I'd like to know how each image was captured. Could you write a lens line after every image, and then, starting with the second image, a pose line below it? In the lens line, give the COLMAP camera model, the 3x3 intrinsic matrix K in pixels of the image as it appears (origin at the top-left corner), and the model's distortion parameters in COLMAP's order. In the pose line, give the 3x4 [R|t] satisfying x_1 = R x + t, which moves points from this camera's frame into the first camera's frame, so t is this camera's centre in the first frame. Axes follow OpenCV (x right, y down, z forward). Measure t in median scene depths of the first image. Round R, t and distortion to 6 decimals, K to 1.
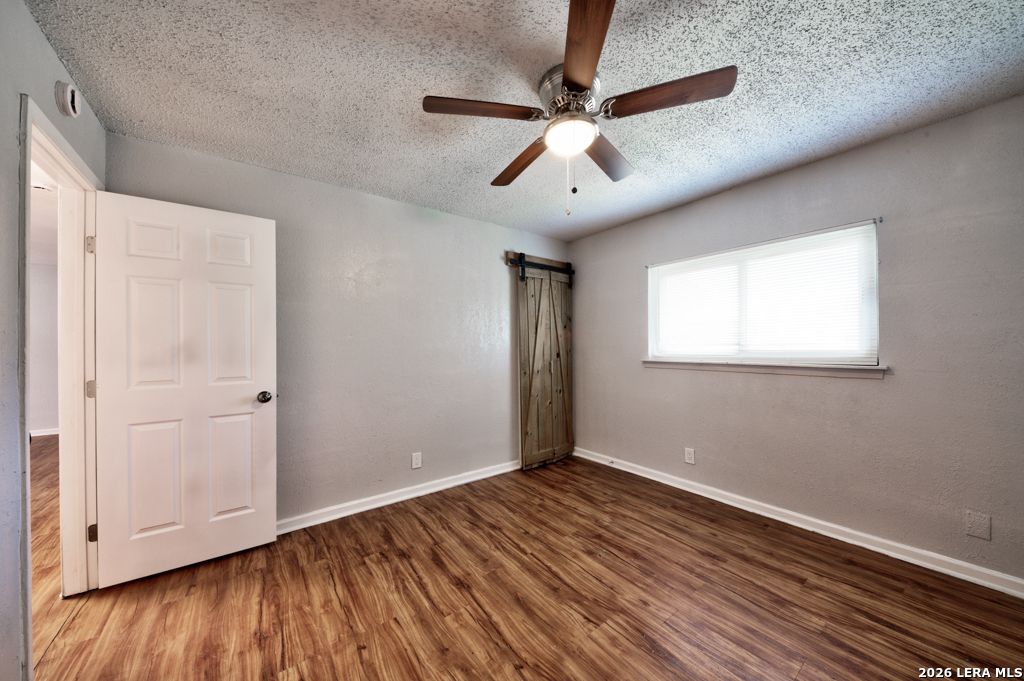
lens RADIAL K [[352.1, 0, 512.6], [0, 352.1, 345.8], [0, 0, 1]] dist [0.006685, -0.004274]
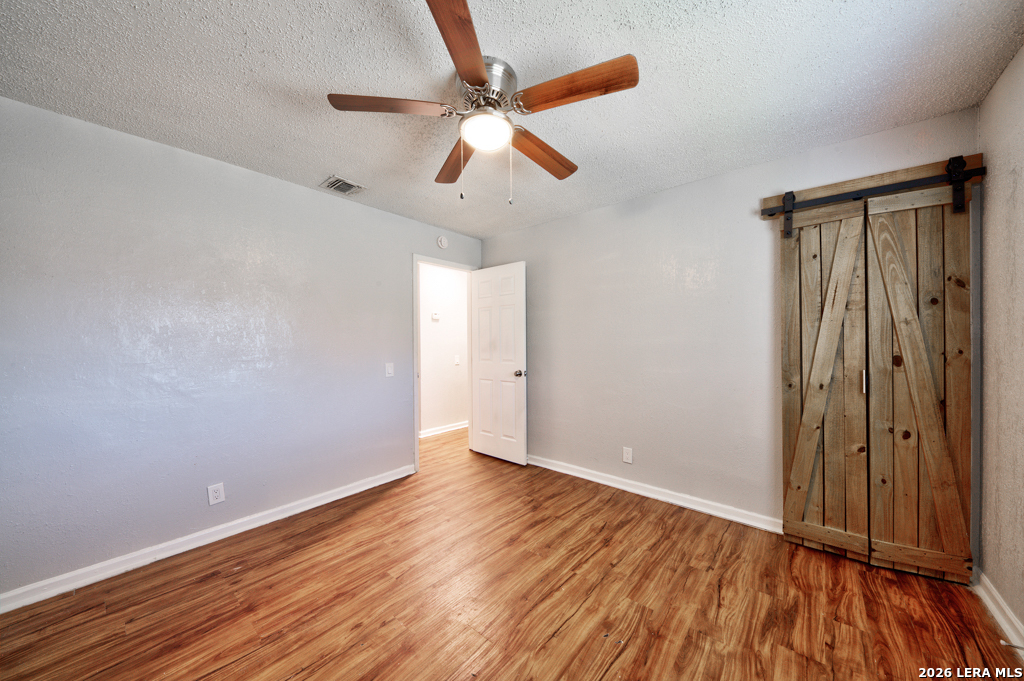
lens RADIAL K [[352.1, 0, 514.8], [0, 352.1, 343.8], [0, 0, 1]] dist [0.006685, -0.004274]
pose [[0.216528, 0.013608, -0.976182, 0.725046], [0.006160, 0.999864, 0.015304, -0.011681], [0.976257, -0.009327, 0.216414, 0.534535]]
